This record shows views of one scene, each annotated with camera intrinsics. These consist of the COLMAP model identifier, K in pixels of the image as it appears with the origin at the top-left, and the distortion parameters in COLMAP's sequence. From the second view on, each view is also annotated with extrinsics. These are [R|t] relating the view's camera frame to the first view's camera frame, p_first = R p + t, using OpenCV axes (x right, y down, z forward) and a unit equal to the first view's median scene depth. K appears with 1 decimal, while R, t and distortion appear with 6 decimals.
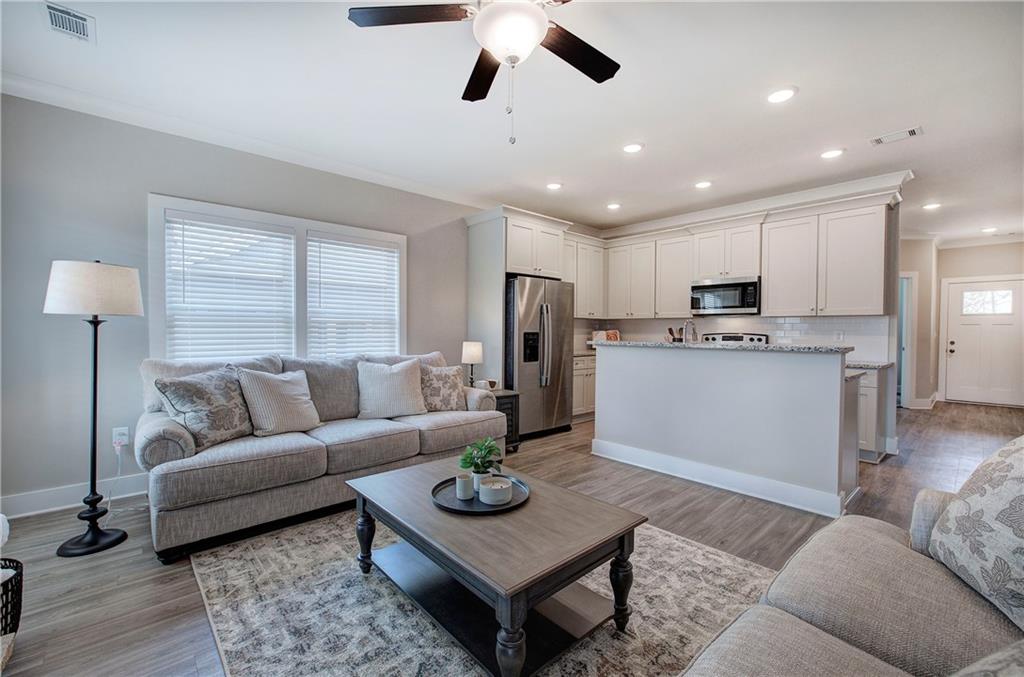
lens RADIAL K [[430.4, 0, 513.6], [0, 430.4, 339.2], [0, 0, 1]] dist [-0.007546, 0.001523]
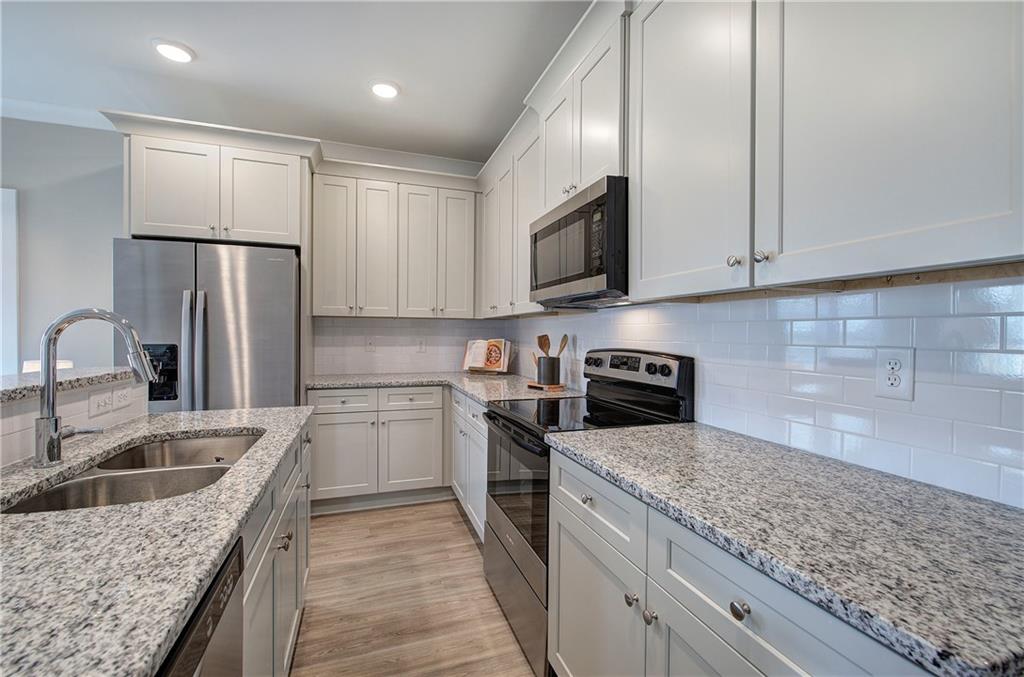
lens RADIAL K [[430.4, 0, 513.2], [0, 430.4, 337.1], [0, 0, 1]] dist [-0.007546, 0.001523]
pose [[0.920137, 0.002105, -0.391591, 0.626741], [-0.008418, 0.999861, -0.014407, -0.020223], [0.391506, 0.016553, 0.920026, 0.670478]]
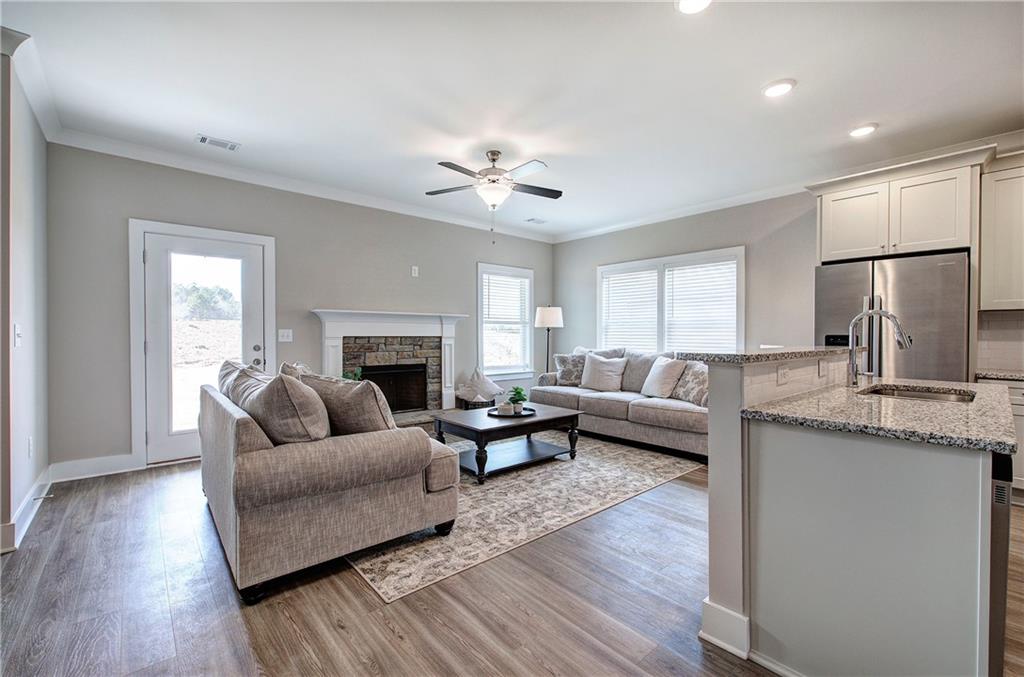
lens RADIAL K [[430.4, 0, 513.2], [0, 430.4, 337.8], [0, 0, 1]] dist [-0.007546, 0.001523]
pose [[-0.018687, 0.003987, -0.999817, 0.786766], [-0.024846, 0.999681, 0.004451, 0.000000], [0.999517, 0.024925, -0.018582, 0.419553]]
